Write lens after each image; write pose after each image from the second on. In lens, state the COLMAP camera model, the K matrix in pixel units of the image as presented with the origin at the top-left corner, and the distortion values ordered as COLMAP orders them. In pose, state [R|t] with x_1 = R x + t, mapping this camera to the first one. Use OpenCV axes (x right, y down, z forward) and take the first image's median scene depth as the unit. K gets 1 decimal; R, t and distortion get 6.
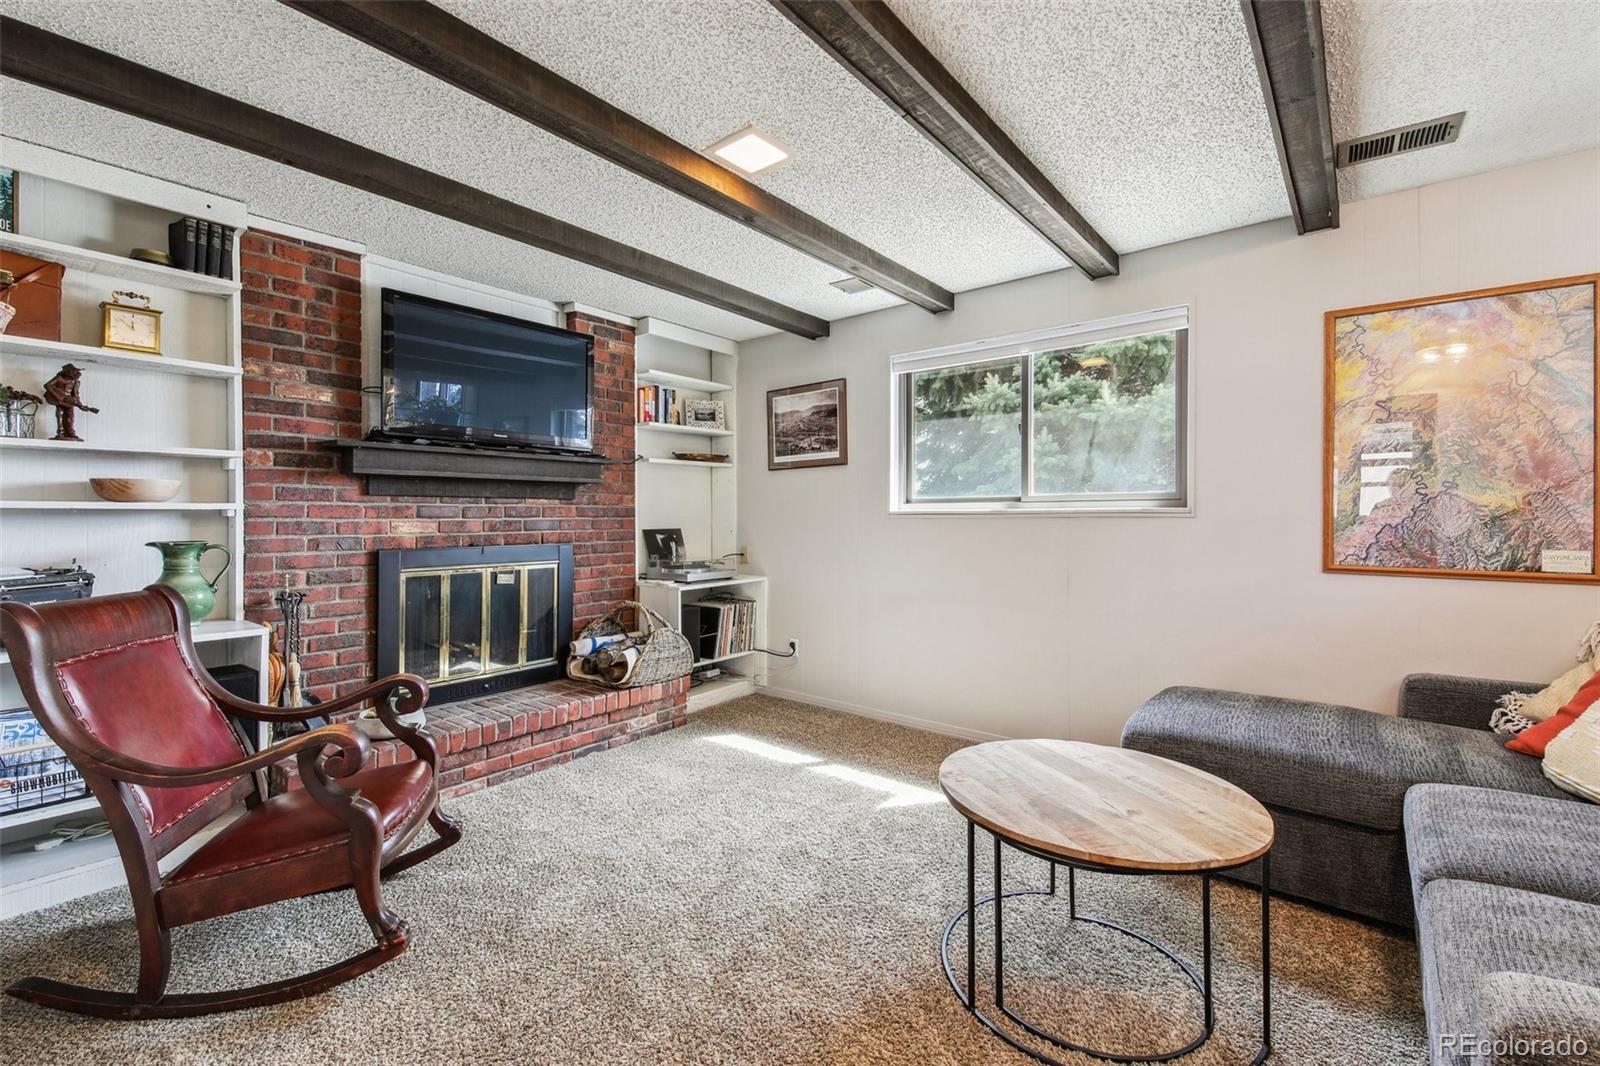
lens RADIAL K [[692.4, 0, 811.6], [0, 692.4, 521.4], [0, 0, 1]] dist [0.032908, -0.006122]
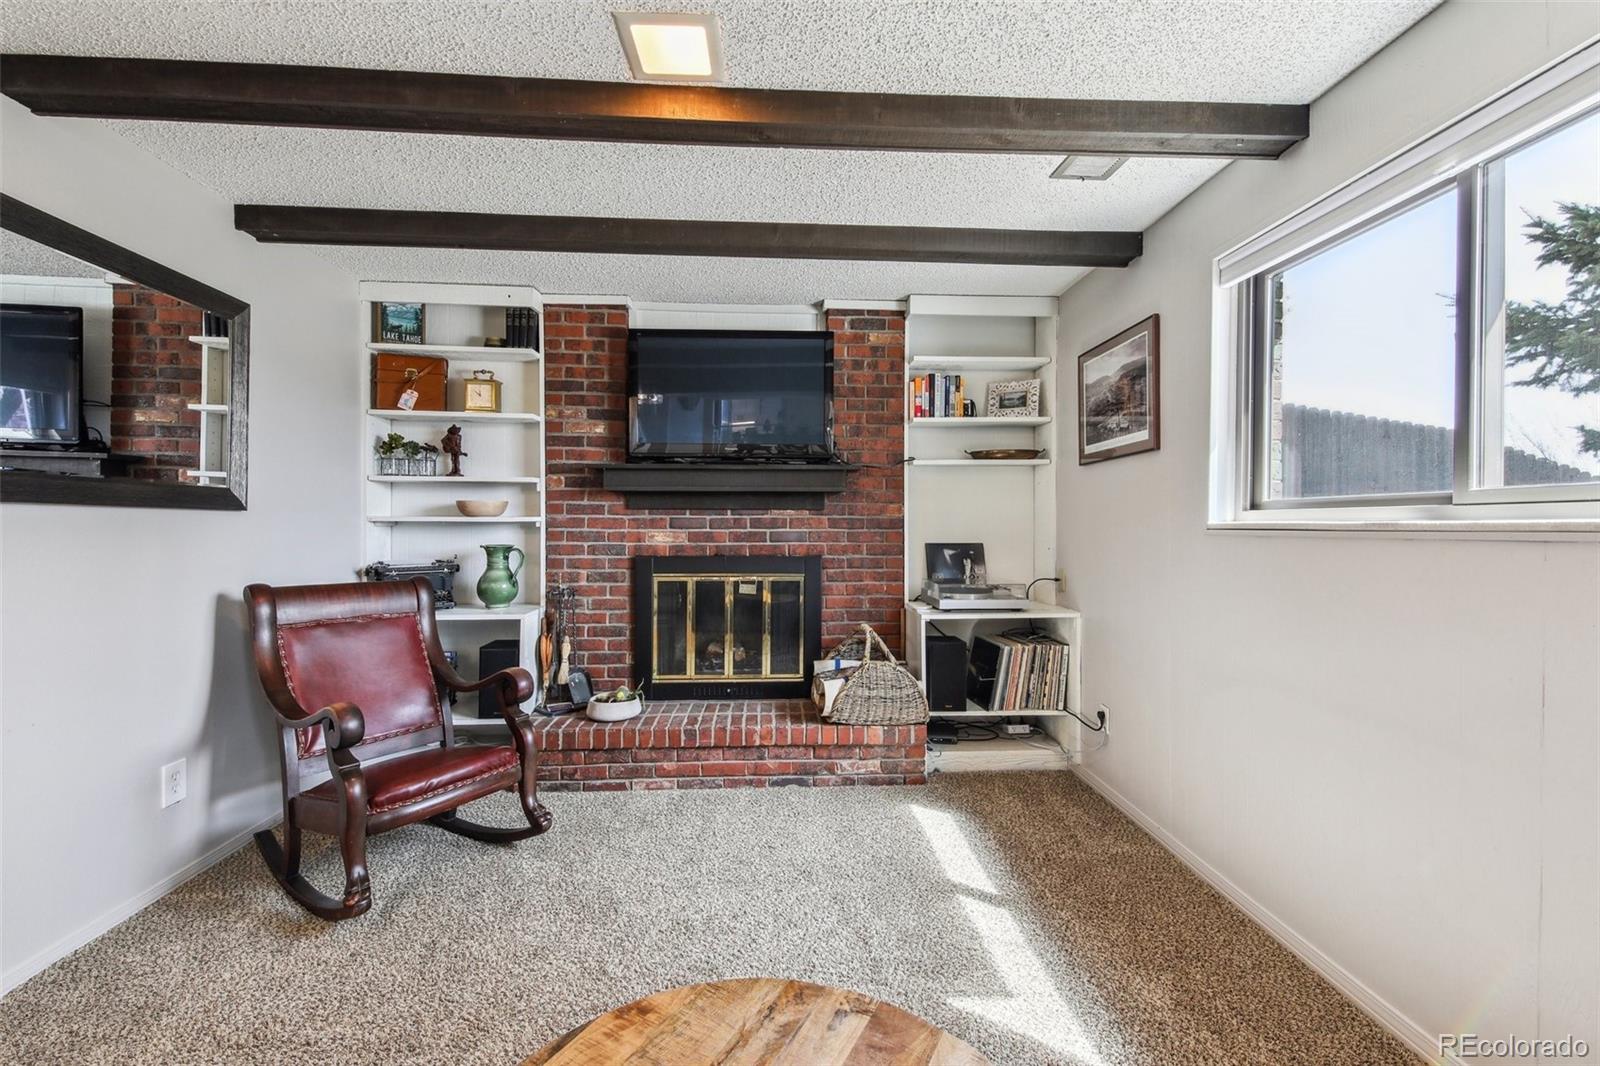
lens RADIAL K [[692.4, 0, 802.7], [0, 692.4, 527.5], [0, 0, 1]] dist [0.032908, -0.006122]
pose [[0.661903, 0.008121, -0.749545, 0.352101], [-0.009962, 0.999948, 0.002037, -0.009482], [0.749523, 0.006119, 0.661950, 0.370045]]
